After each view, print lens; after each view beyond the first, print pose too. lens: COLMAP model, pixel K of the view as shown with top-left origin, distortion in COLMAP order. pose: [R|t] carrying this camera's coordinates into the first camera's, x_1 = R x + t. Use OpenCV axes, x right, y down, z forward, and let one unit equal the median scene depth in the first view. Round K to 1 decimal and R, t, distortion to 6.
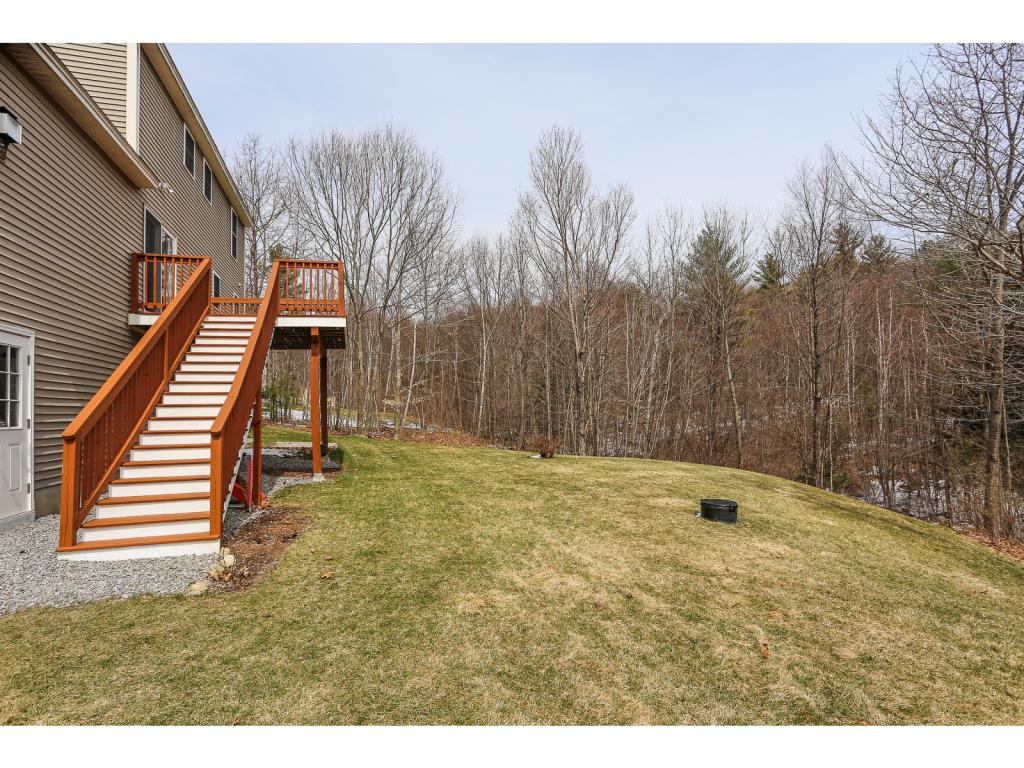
lens RADIAL K [[497.5, 0, 499.1], [0, 497.5, 383.9], [0, 0, 1]] dist [-0.064065, 0.027790]
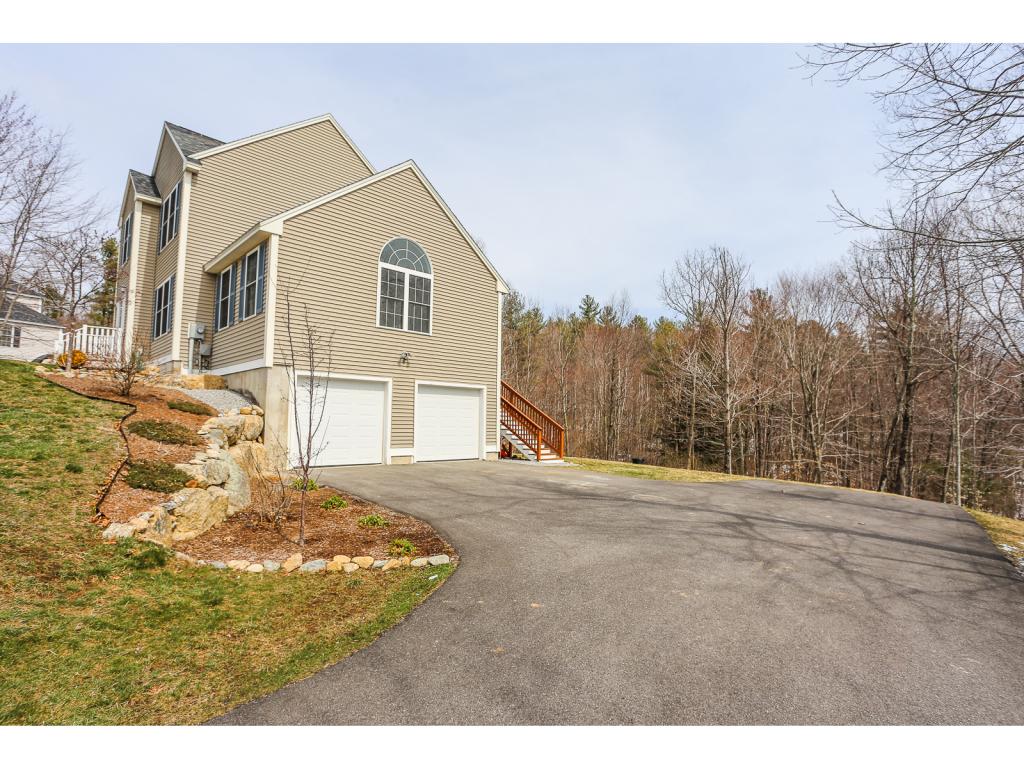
lens RADIAL K [[497.5, 0, 499.1], [0, 497.5, 383.9], [0, 0, 1]] dist [-0.064065, 0.027790]
pose [[0.881966, 0.073839, 0.465493, -1.095378], [-0.057633, 0.997136, -0.048975, -0.007660], [-0.467776, 0.016366, 0.883695, -0.815164]]
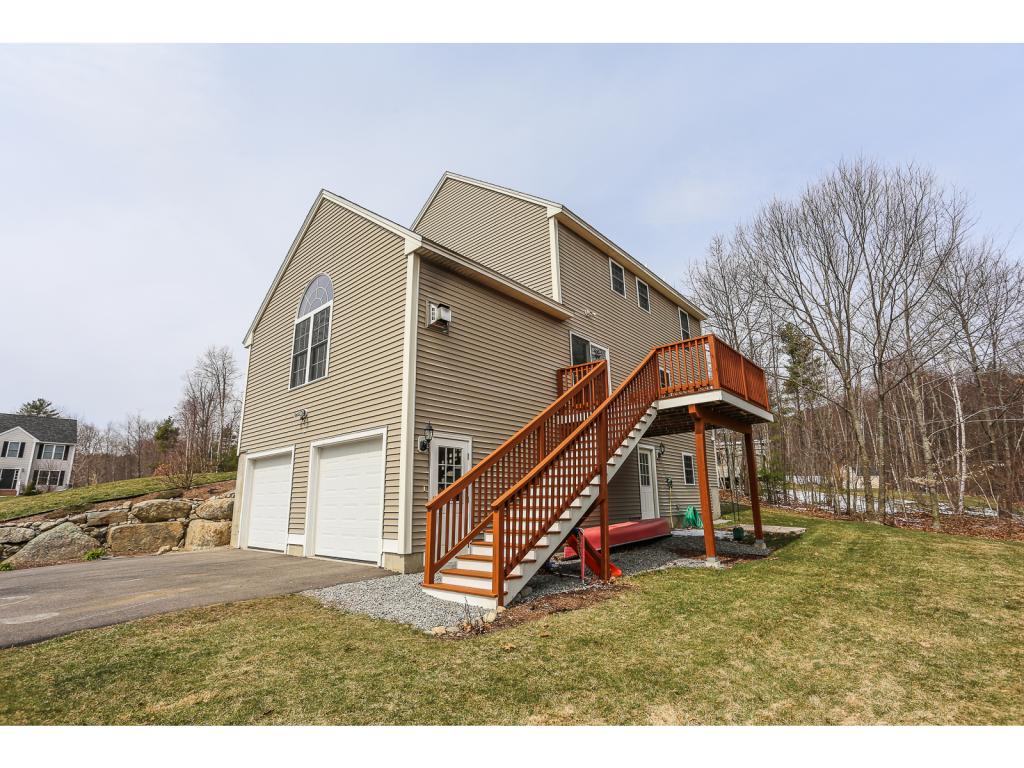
lens RADIAL K [[486.3, 0, 515.0], [0, 486.3, 387.2], [0, 0, 1]] dist [-0.062976, 0.024396]
pose [[0.544205, -0.178464, -0.819751, 0.236601], [0.041575, 0.981649, -0.186110, 0.016706], [0.837921, 0.067201, 0.541638, 0.175186]]
